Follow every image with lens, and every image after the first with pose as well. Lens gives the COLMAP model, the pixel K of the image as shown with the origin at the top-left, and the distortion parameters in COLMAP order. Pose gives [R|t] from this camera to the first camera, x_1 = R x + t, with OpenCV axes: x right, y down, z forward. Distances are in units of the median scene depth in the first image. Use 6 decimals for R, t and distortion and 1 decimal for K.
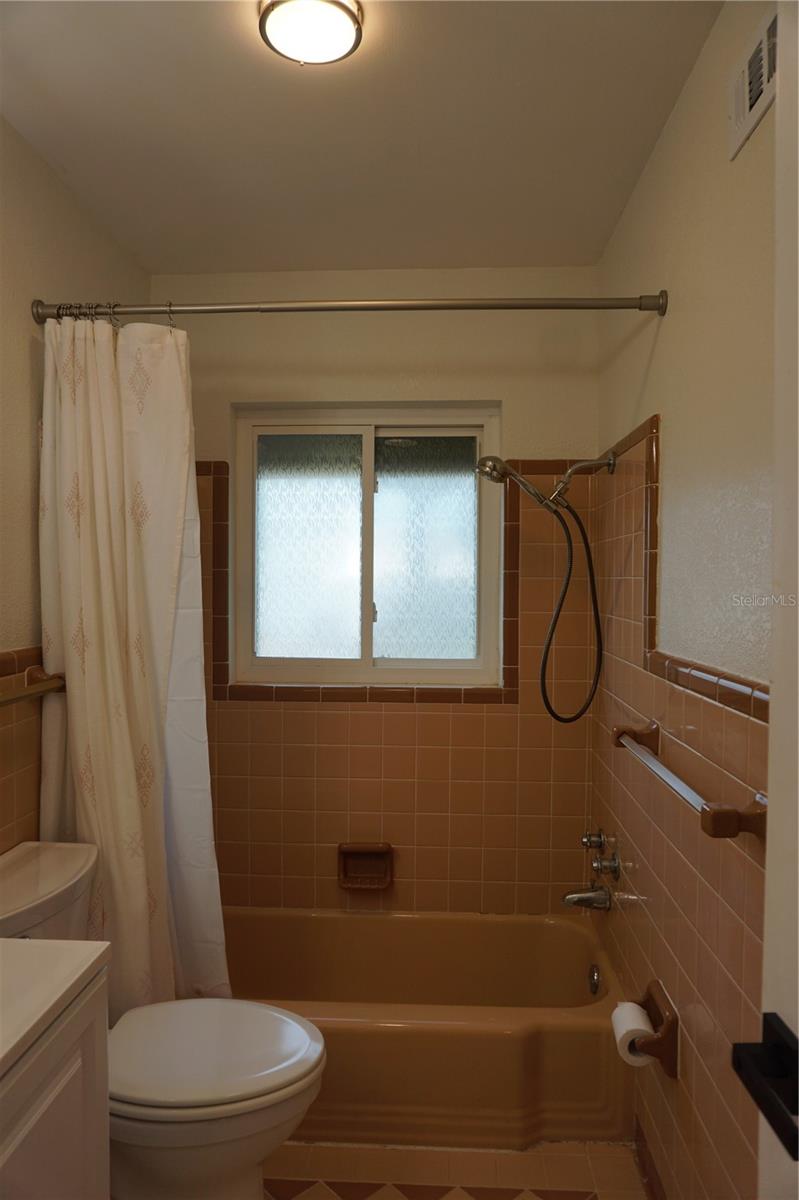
lens RADIAL K [[798.1, 0, 403.7], [0, 798.1, 591.8], [0, 0, 1]] dist [-0.049374, 0.033064]
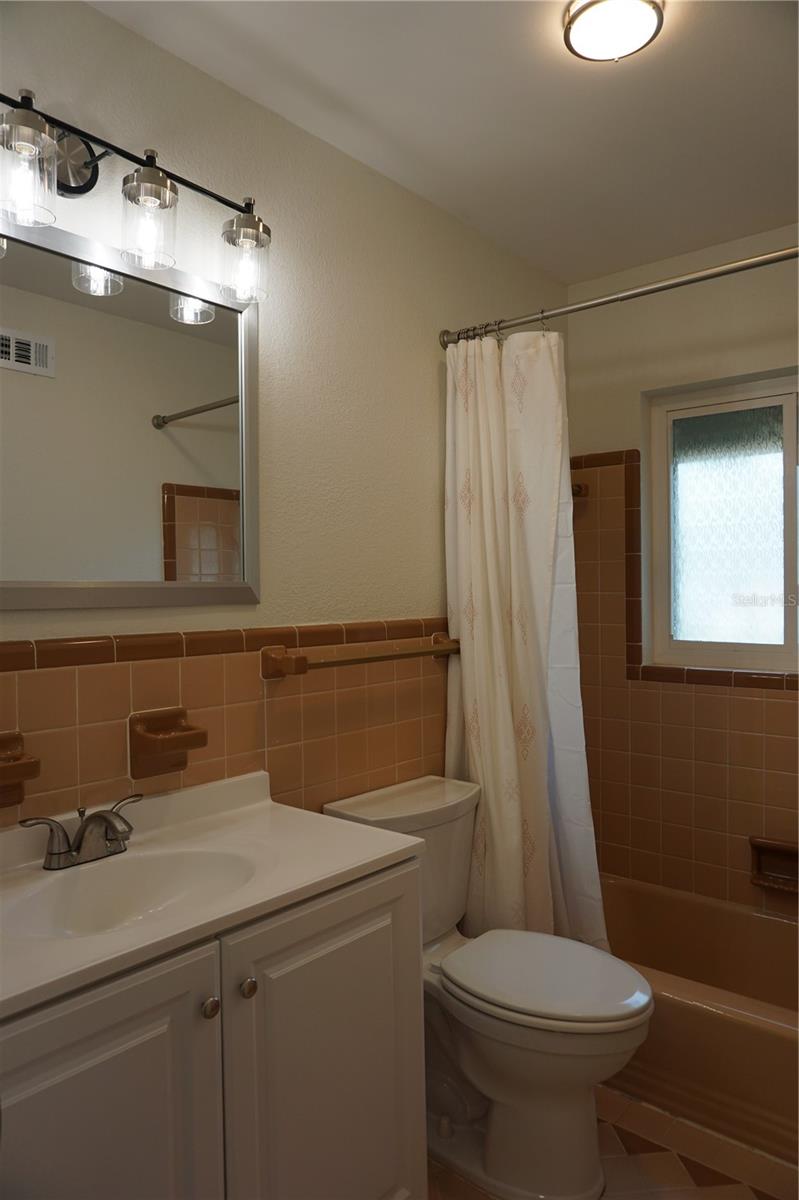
lens RADIAL K [[798.1, 0, 403.7], [0, 798.1, 591.8], [0, 0, 1]] dist [-0.049374, 0.033064]
pose [[0.800575, -0.007296, -0.599188, 0.213511], [0.003992, 0.999969, -0.006841, 0.038957], [0.599219, 0.003085, 0.800579, -0.011402]]
